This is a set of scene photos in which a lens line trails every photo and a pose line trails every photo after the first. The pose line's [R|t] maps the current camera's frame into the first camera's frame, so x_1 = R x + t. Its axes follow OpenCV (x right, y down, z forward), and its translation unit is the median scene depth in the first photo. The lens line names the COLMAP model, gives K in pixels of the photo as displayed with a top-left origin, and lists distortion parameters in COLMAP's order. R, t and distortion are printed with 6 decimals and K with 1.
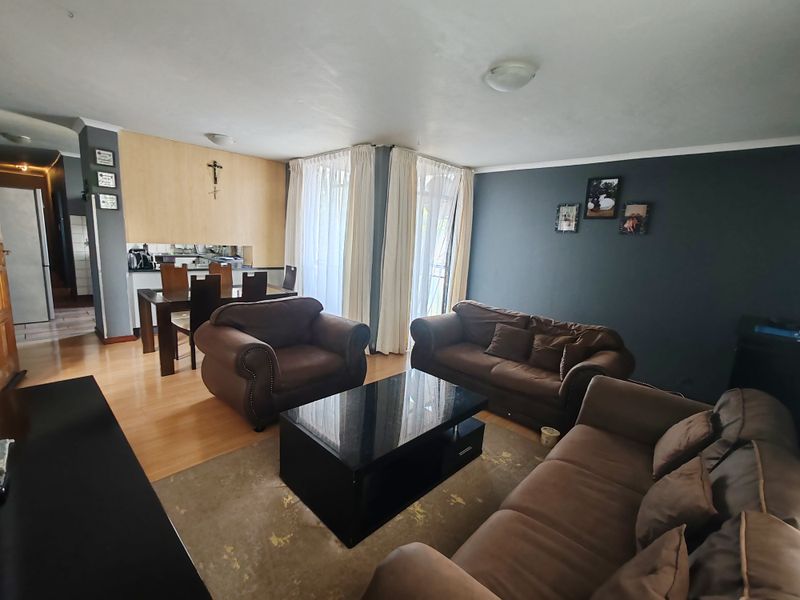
lens RADIAL K [[360.4, 0, 399.3], [0, 360.4, 298.6], [0, 0, 1]] dist [-0.000685, 0.000587]
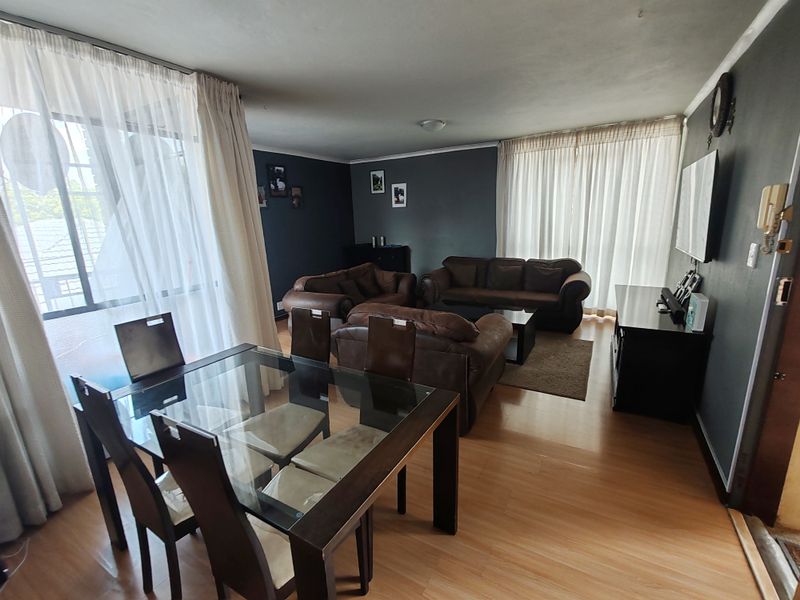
lens RADIAL K [[360.4, 0, 399.8], [0, 360.4, 303.0], [0, 0, 1]] dist [-0.000685, 0.000587]
pose [[-0.243405, -0.282297, 0.927934, -0.883319], [0.188977, 0.924570, 0.330844, -0.224145], [-0.951337, 0.255887, -0.171698, 0.935997]]
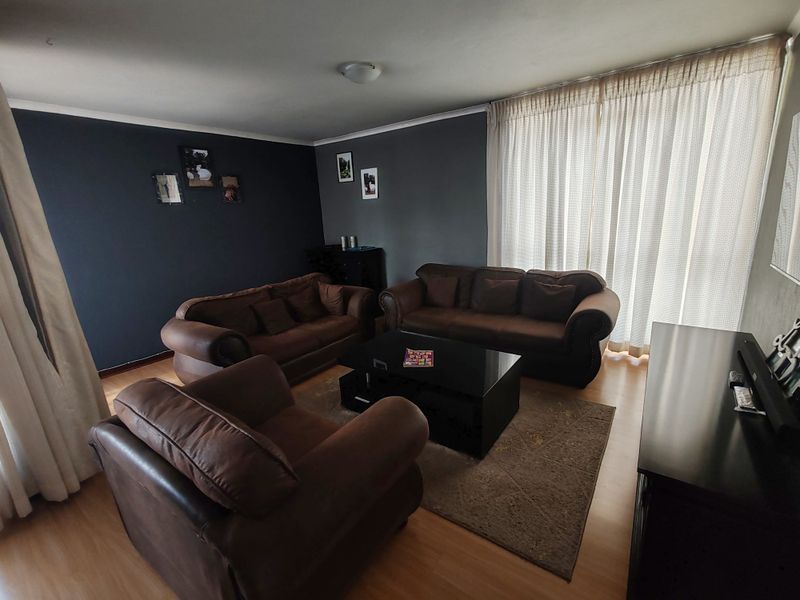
lens RADIAL K [[360.4, 0, 400.4], [0, 360.4, 301.8], [0, 0, 1]] dist [-0.000685, 0.000587]
pose [[-0.137273, -0.303069, 0.943030, -0.587637], [0.213410, 0.920635, 0.326937, -0.147380], [-0.967271, 0.246131, -0.061700, 0.621064]]
